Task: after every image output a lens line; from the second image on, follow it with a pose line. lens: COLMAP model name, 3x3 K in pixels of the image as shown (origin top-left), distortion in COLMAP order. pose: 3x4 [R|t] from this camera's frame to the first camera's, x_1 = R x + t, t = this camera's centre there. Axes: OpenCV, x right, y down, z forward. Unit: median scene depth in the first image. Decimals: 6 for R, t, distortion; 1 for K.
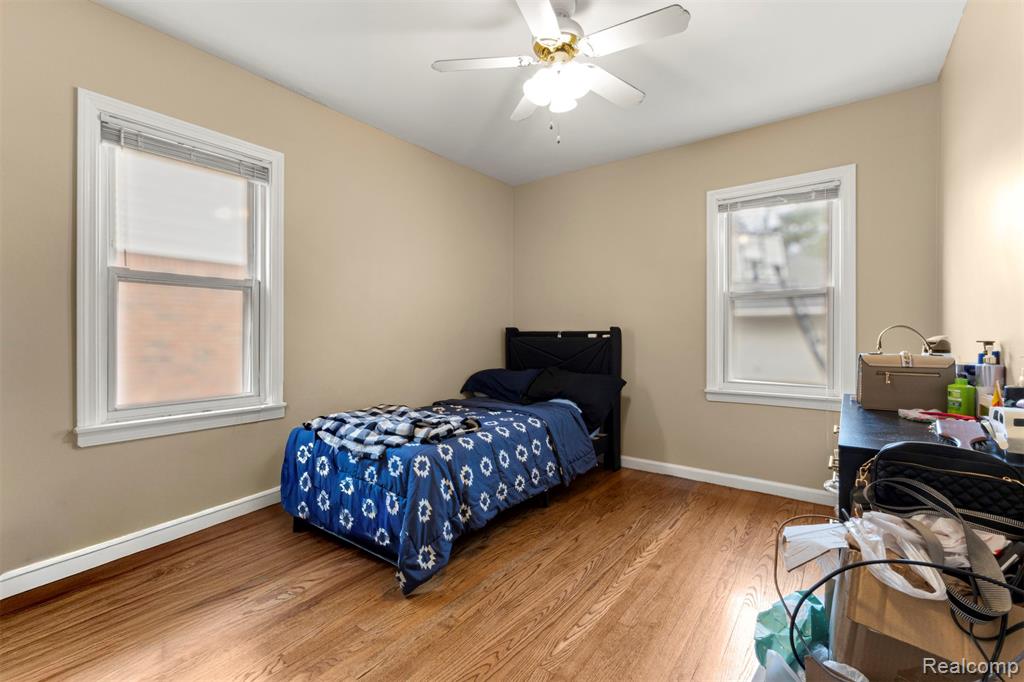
lens RADIAL K [[439.0, 0, 515.0], [0, 439.0, 332.0], [0, 0, 1]] dist [-0.000213, -0.000689]
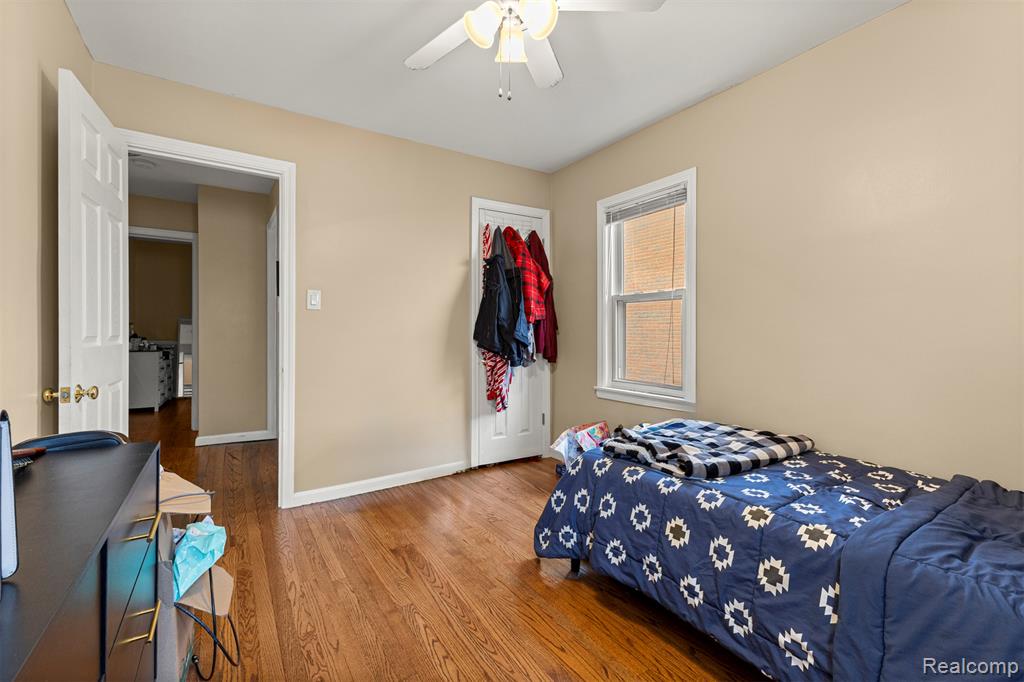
lens RADIAL K [[439.0, 0, 515.5], [0, 439.0, 337.8], [0, 0, 1]] dist [-0.000213, -0.000689]
pose [[-0.337983, 0.006466, -0.941130, 0.699745], [-0.007086, 0.999931, 0.009415, 0.001023], [0.941125, 0.009851, -0.337914, 1.060584]]
